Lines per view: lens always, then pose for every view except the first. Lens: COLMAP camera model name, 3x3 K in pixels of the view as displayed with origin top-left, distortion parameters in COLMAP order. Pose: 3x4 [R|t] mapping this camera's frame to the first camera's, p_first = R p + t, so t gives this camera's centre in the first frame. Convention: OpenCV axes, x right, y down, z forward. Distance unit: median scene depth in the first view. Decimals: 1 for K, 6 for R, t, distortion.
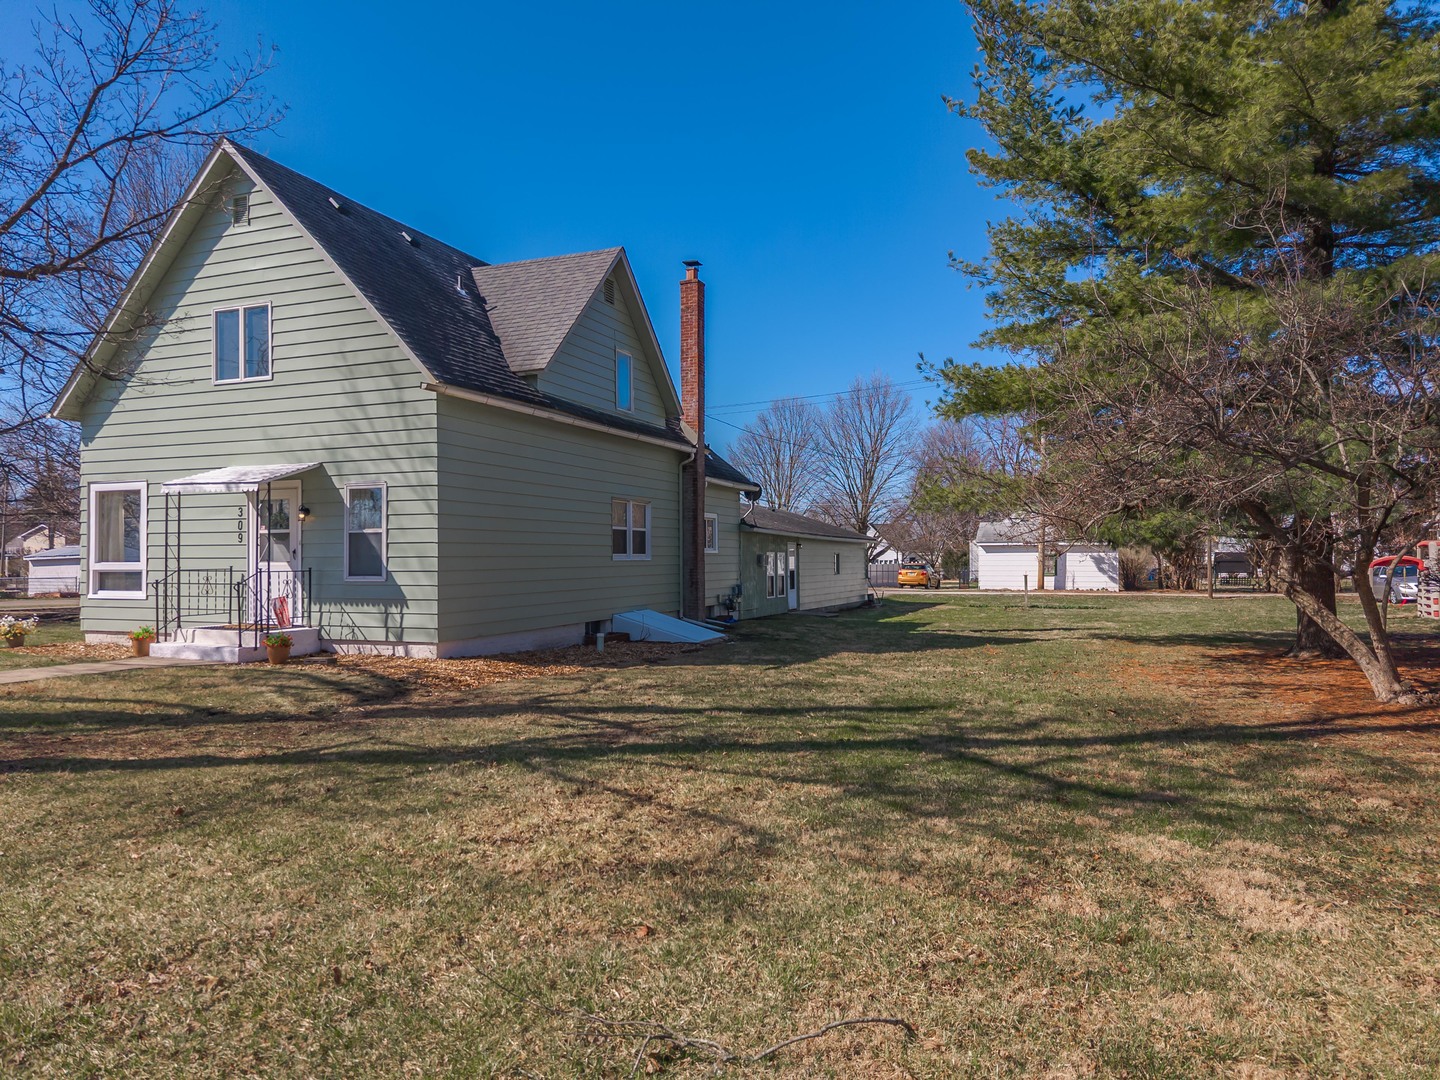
lens RADIAL K [[958.6, 0, 720.0], [0, 958.6, 540.0], [0, 0, 1]] dist [0.037919, -0.033354]
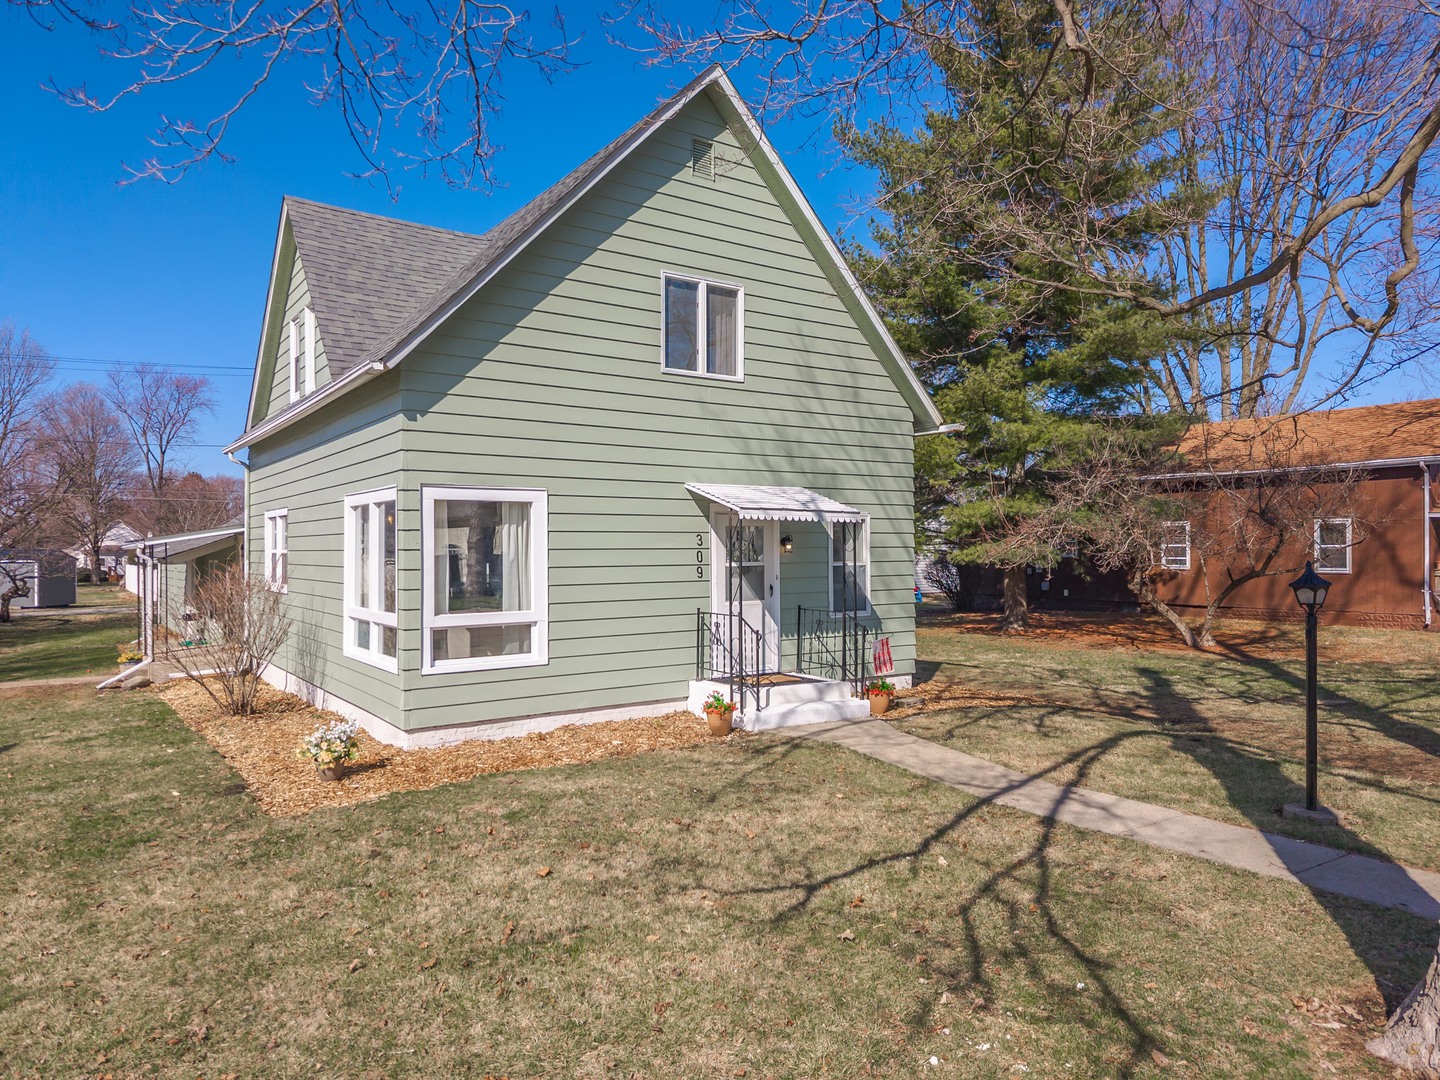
lens RADIAL K [[958.6, 0, 720.0], [0, 958.6, 540.0], [0, 0, 1]] dist [0.037919, -0.033354]
pose [[0.543322, 0.007542, 0.839491, -1.151542], [-0.013724, 0.999906, -0.000101, -0.029097], [-0.839412, -0.011466, 0.543374, 0.557685]]
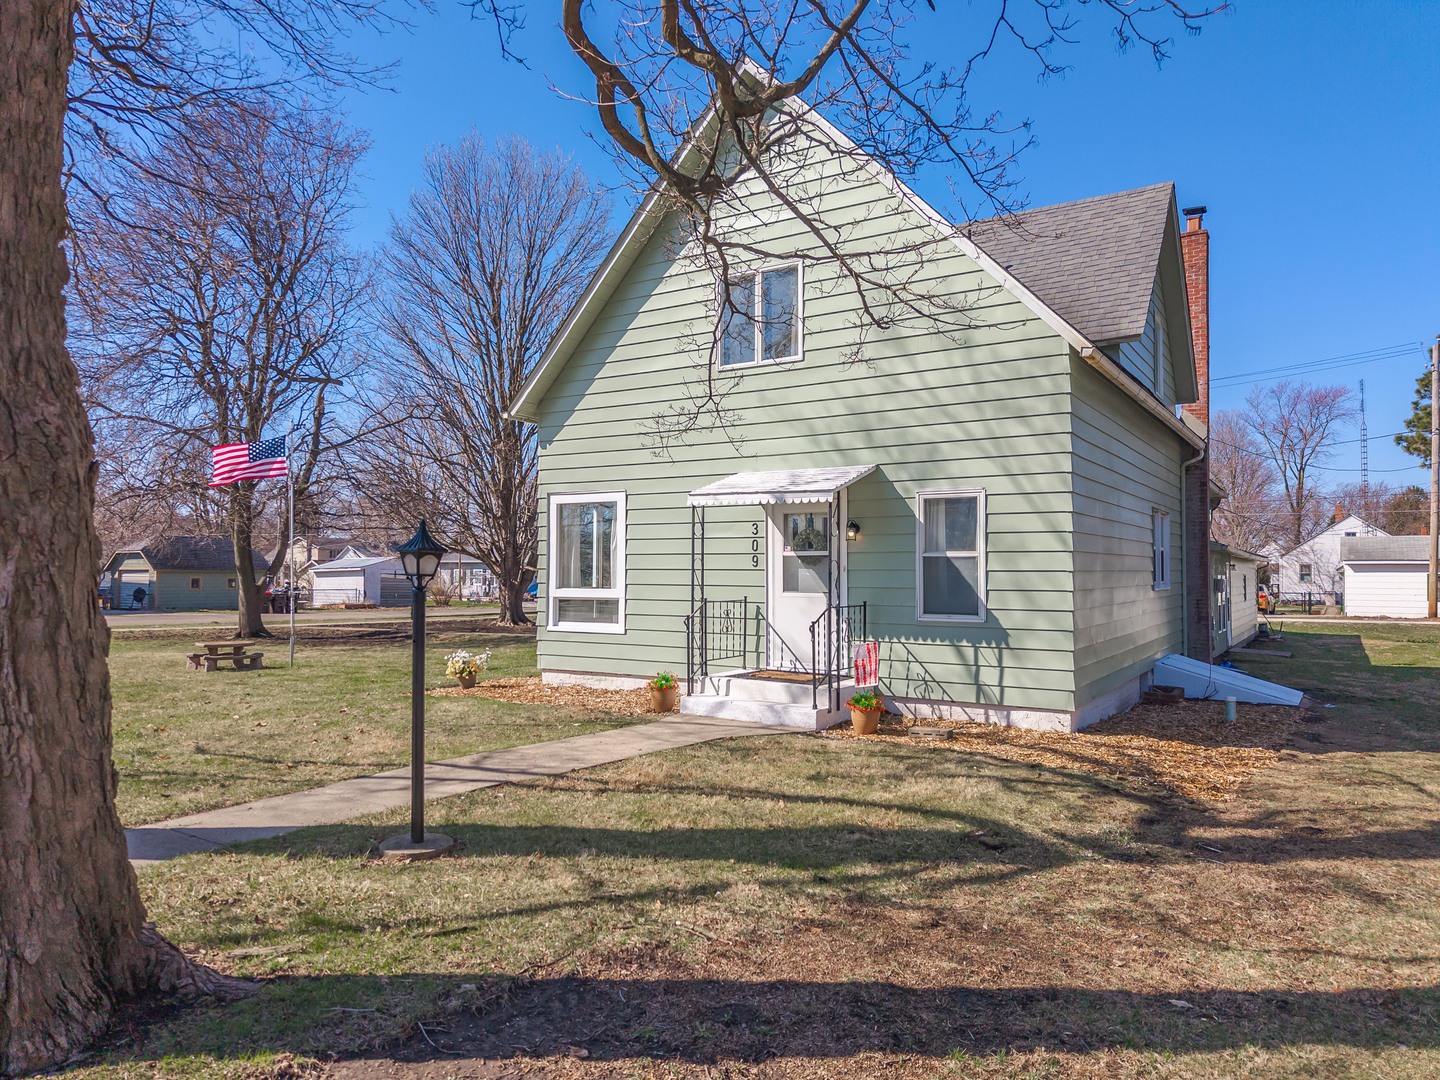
lens RADIAL K [[958.6, 0, 720.0], [0, 958.6, 540.0], [0, 0, 1]] dist [0.037919, -0.033354]
pose [[0.983470, 0.001535, -0.181063, -0.383101], [-0.003793, 0.999919, -0.012129, -0.009942], [0.181030, 0.012615, 0.983397, 0.218720]]
